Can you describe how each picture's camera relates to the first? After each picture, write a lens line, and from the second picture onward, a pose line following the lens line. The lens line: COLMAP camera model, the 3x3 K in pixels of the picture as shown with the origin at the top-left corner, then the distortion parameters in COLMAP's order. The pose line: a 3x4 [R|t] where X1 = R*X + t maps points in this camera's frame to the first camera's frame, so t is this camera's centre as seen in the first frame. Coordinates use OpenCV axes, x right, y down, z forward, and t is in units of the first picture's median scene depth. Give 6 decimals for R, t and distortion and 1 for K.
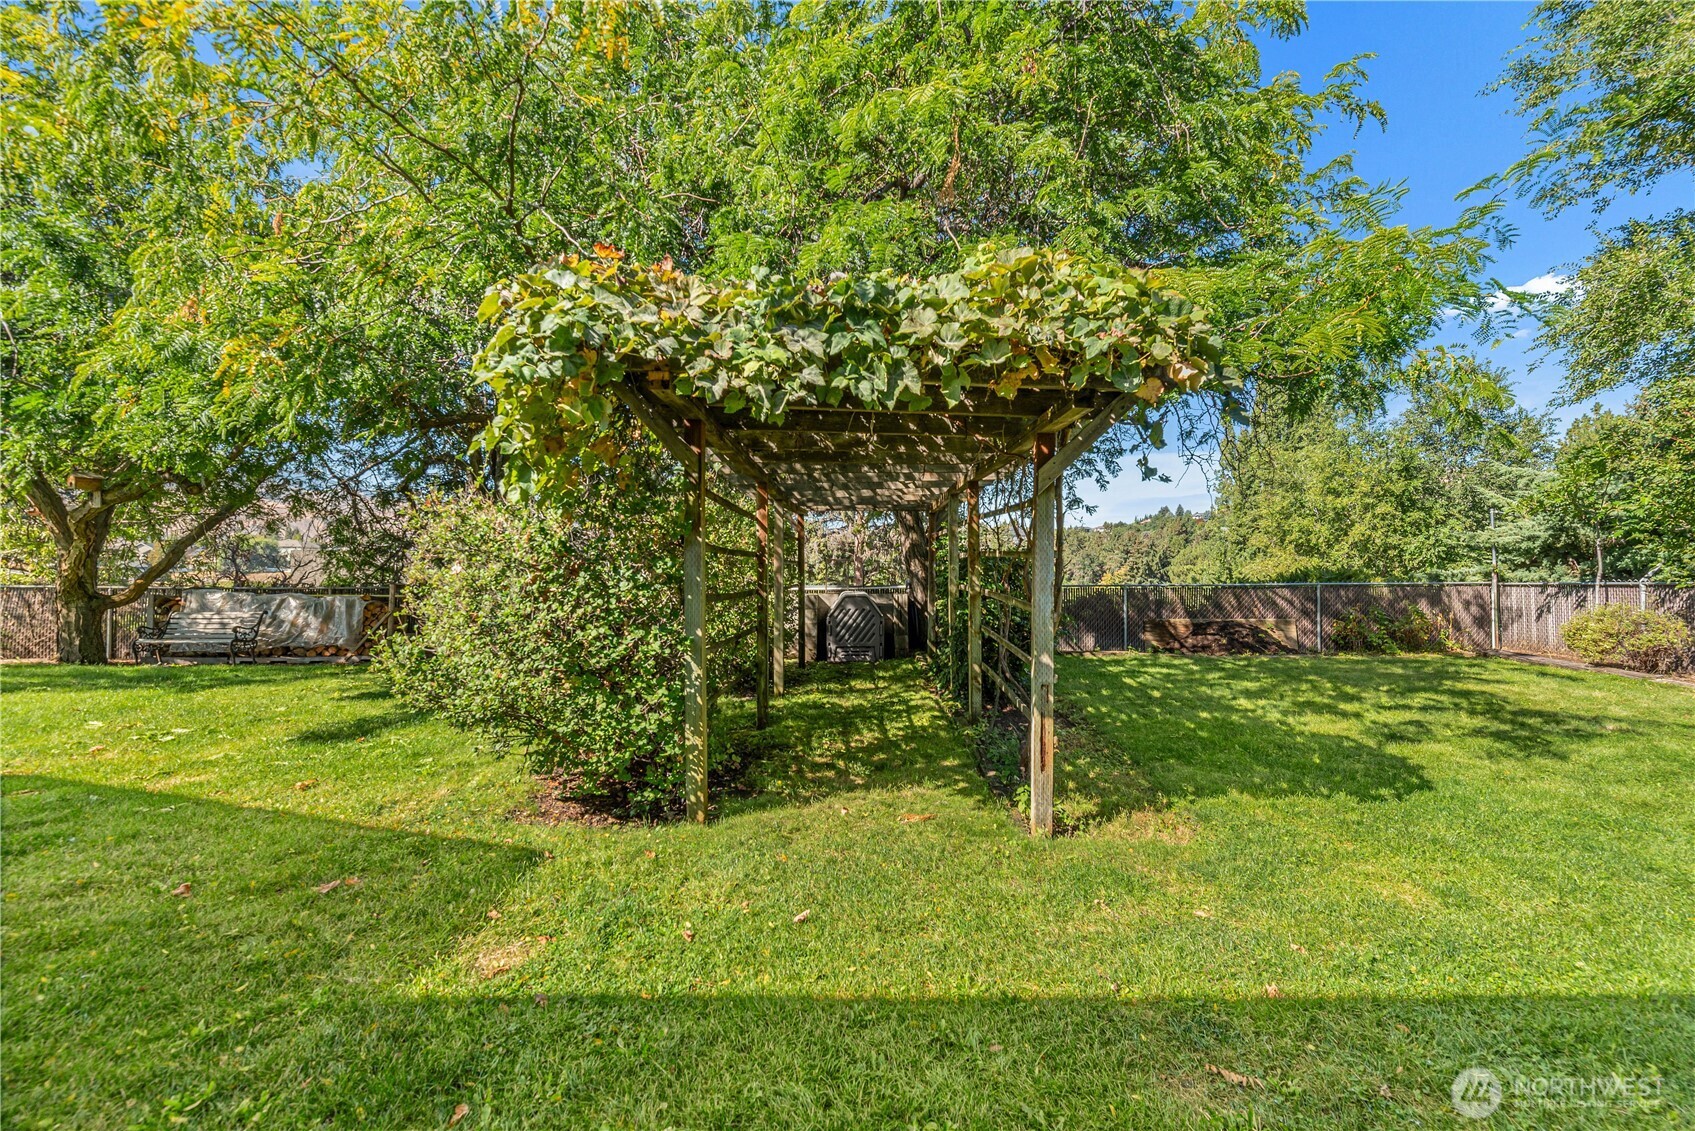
lens RADIAL K [[757.2, 0, 844.1], [0, 757.2, 563.4], [0, 0, 1]] dist [0.001582, -0.001446]
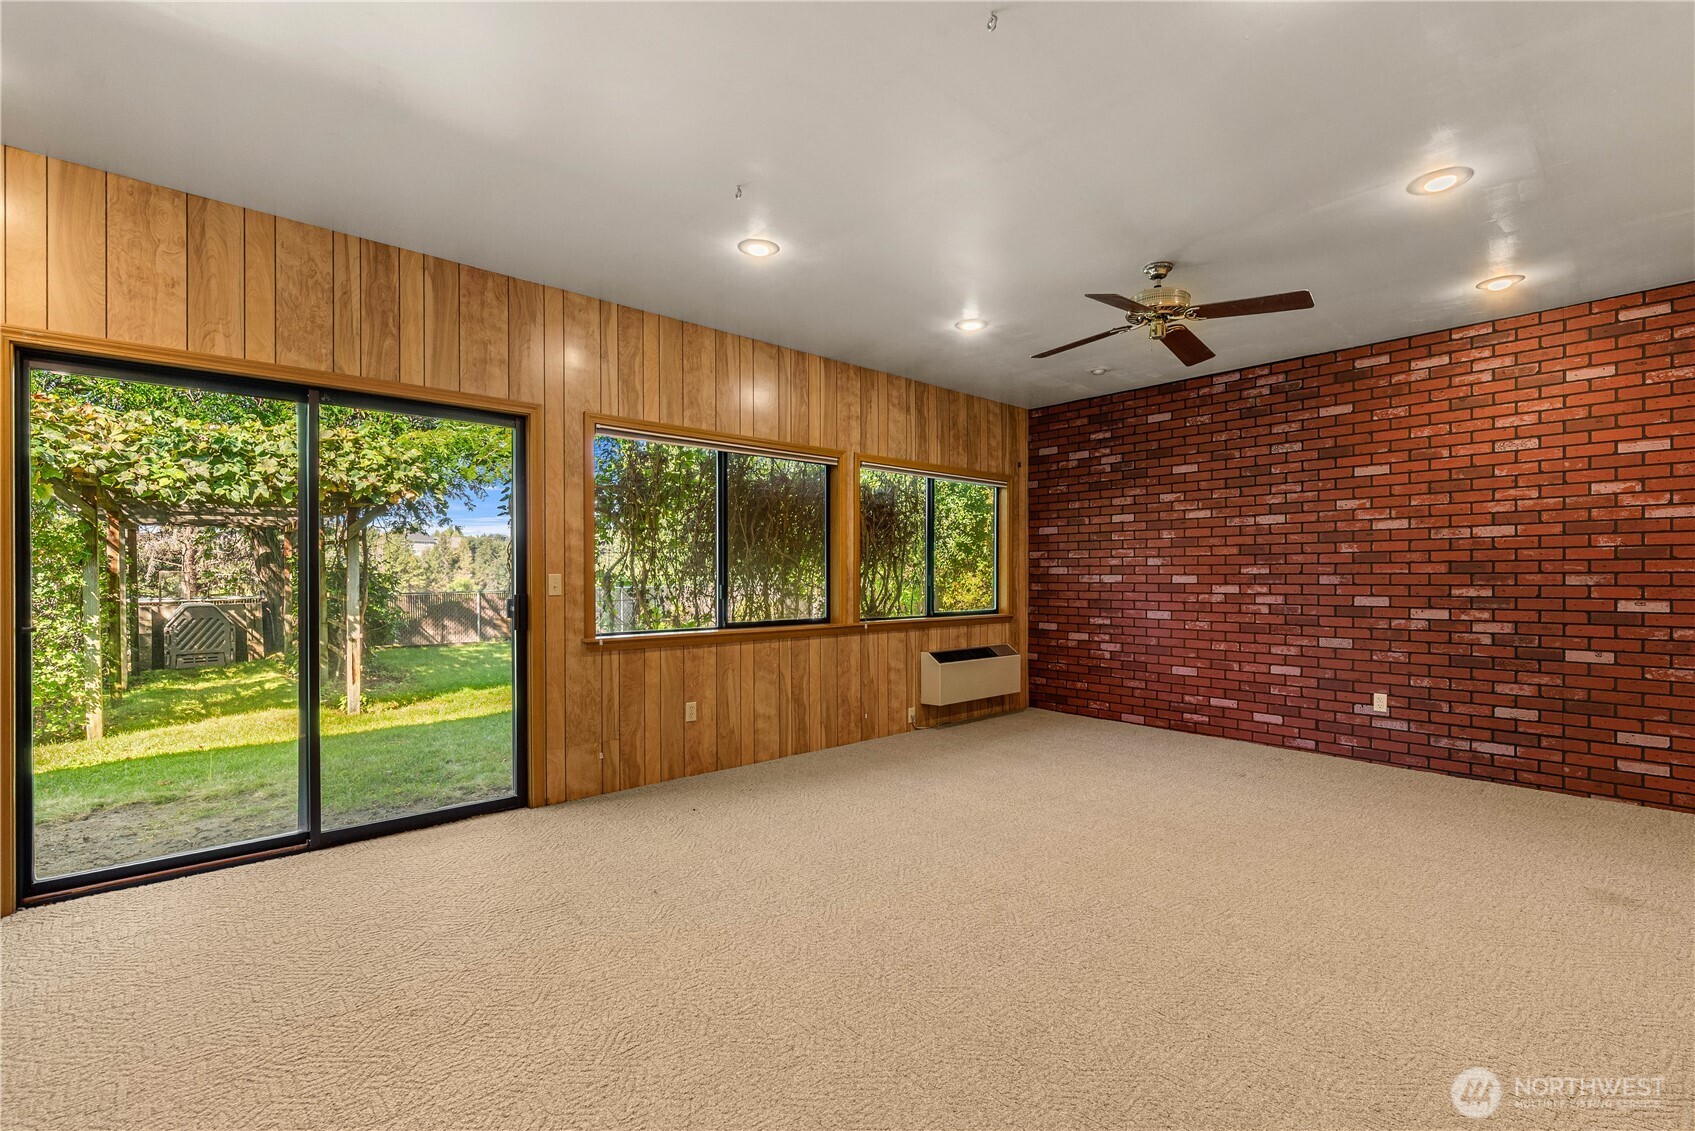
lens RADIAL K [[757.2, 0, 852.7], [0, 757.2, 575.8], [0, 0, 1]] dist [0.001582, -0.001446]
pose [[0.728641, -0.005837, 0.684871, -0.163311], [0.005932, 0.999980, 0.002211, 0.001161], [-0.684870, 0.002452, 0.728661, -1.688116]]
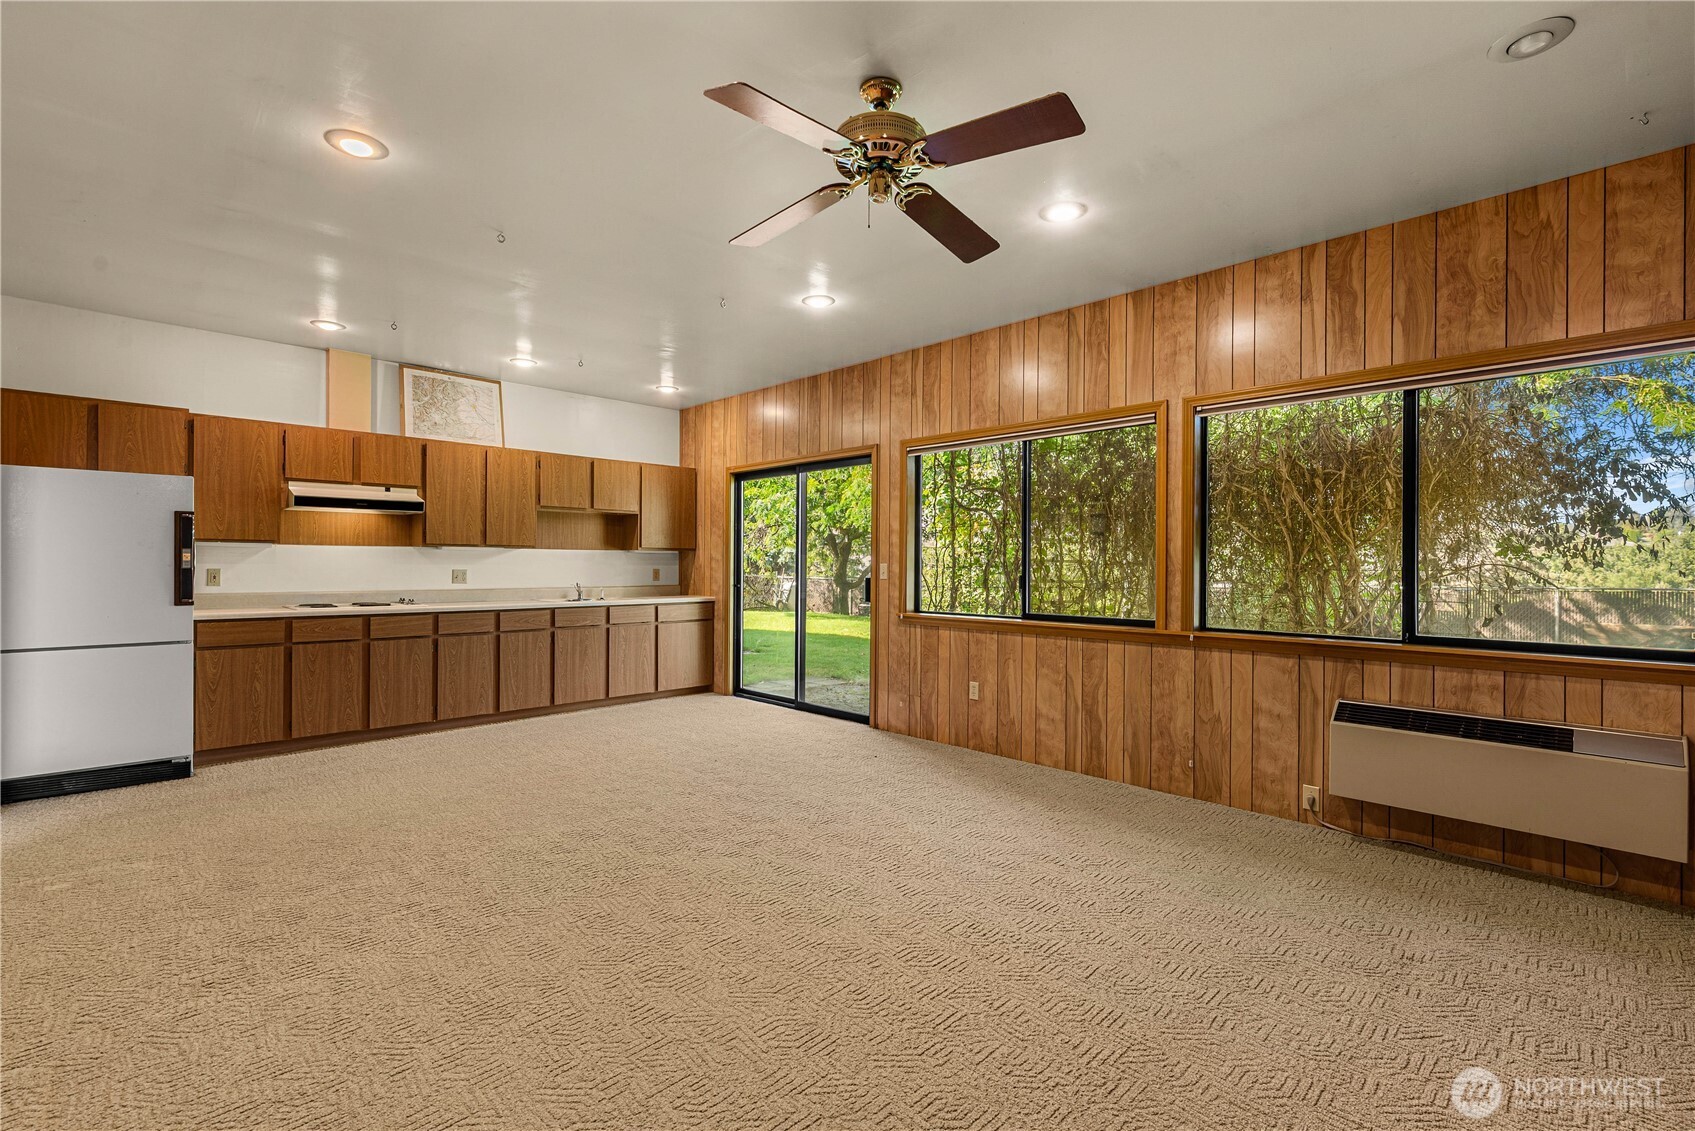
lens RADIAL K [[757.2, 0, 838.6], [0, 757.2, 560.3], [0, 0, 1]] dist [0.001582, -0.001446]
pose [[0.705182, -0.004545, -0.709012, 1.706998], [-0.003818, 0.999941, -0.010207, 0.009665], [0.709016, 0.009905, 0.705122, -1.736669]]
